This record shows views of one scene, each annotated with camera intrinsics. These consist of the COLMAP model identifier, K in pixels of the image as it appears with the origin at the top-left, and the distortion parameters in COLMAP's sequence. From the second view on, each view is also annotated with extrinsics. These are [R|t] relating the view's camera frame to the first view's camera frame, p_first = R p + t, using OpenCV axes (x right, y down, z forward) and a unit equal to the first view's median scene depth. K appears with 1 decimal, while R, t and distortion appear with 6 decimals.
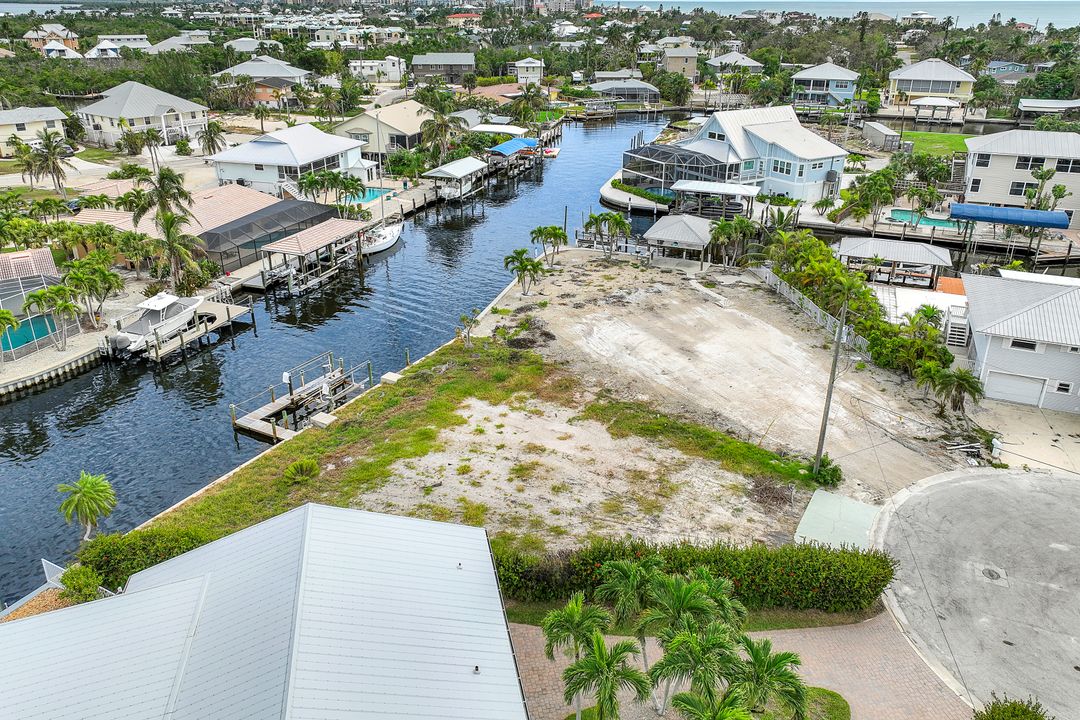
lens RADIAL K [[763.4, 0, 541.7], [0, 763.4, 326.5], [0, 0, 1]] dist [0.006883, 0.004635]
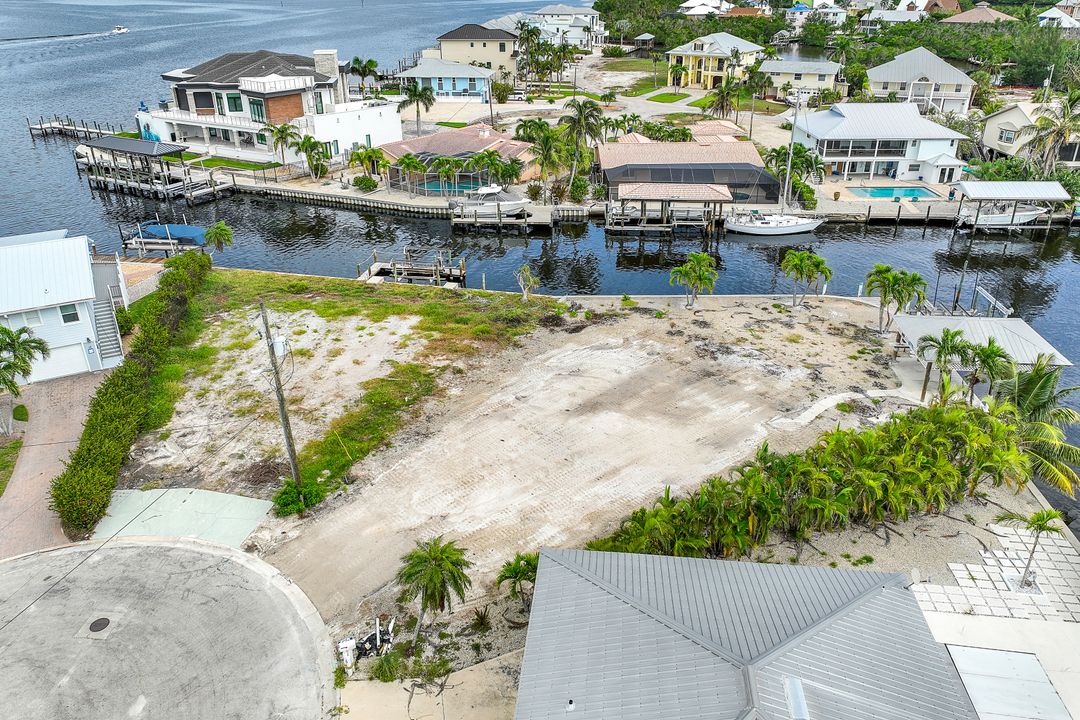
lens RADIAL K [[763.4, 0, 541.7], [0, 763.4, 326.5], [0, 0, 1]] dist [0.006883, 0.004635]
pose [[0.285978, 0.400123, -0.870700, 0.790130], [-0.370735, 0.884087, 0.284509, -0.234643], [0.883613, 0.241436, 0.401169, 0.597349]]
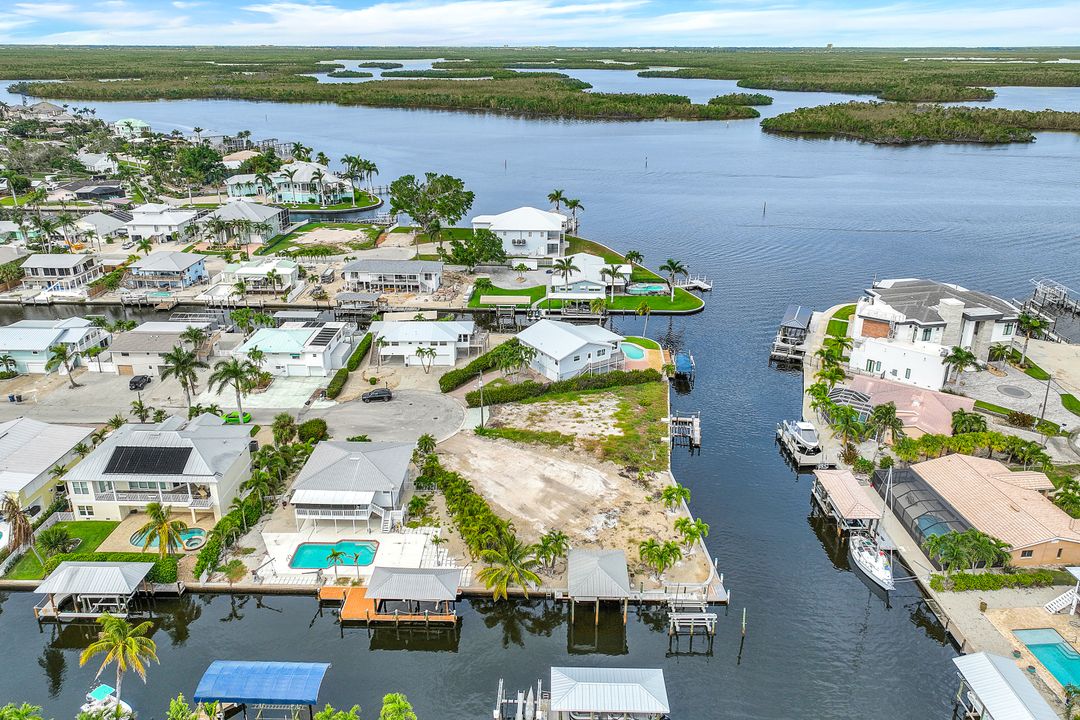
lens RADIAL K [[772.5, 0, 540.4], [0, 772.5, 322.3], [0, 0, 1]] dist [0.008291, 0.004186]
pose [[-0.930777, 0.119760, -0.345415, 0.773356], [-0.148116, 0.740275, 0.655786, -1.413115], [0.334239, 0.661552, -0.671292, 1.914987]]
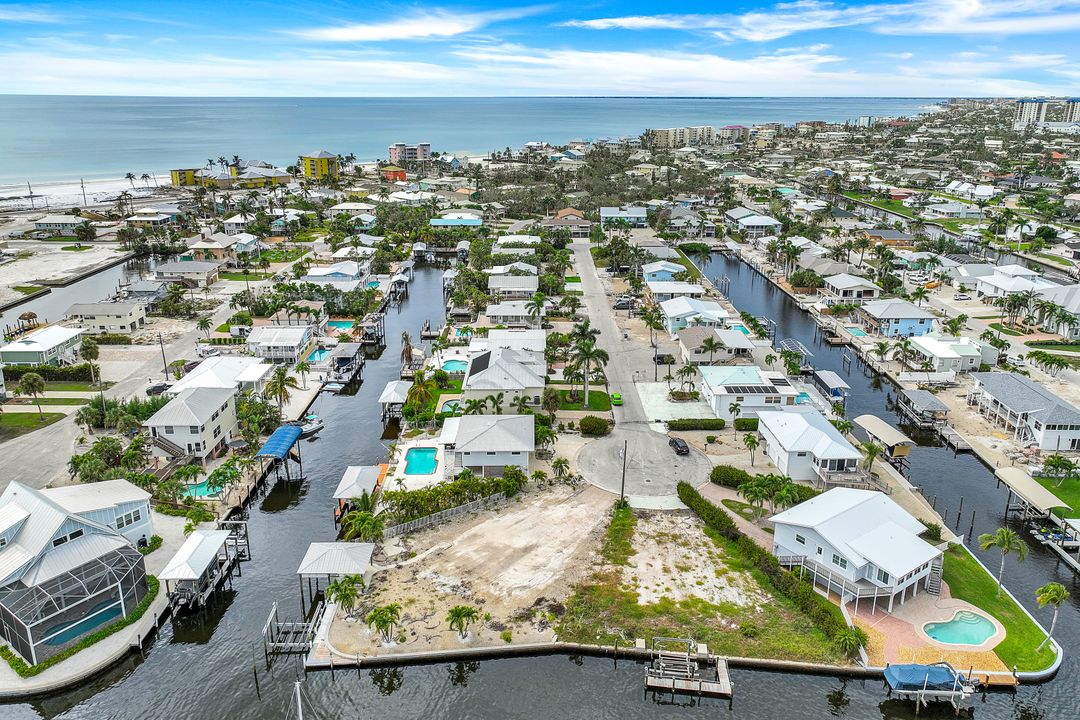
lens RADIAL K [[763.4, 0, 541.7], [0, 763.4, 326.5], [0, 0, 1]] dist [0.006883, 0.004635]
pose [[-0.397366, -0.270910, 0.876760, -1.158887], [0.357915, 0.834008, 0.419914, -1.062727], [-0.844984, 0.480665, -0.234444, 1.090525]]
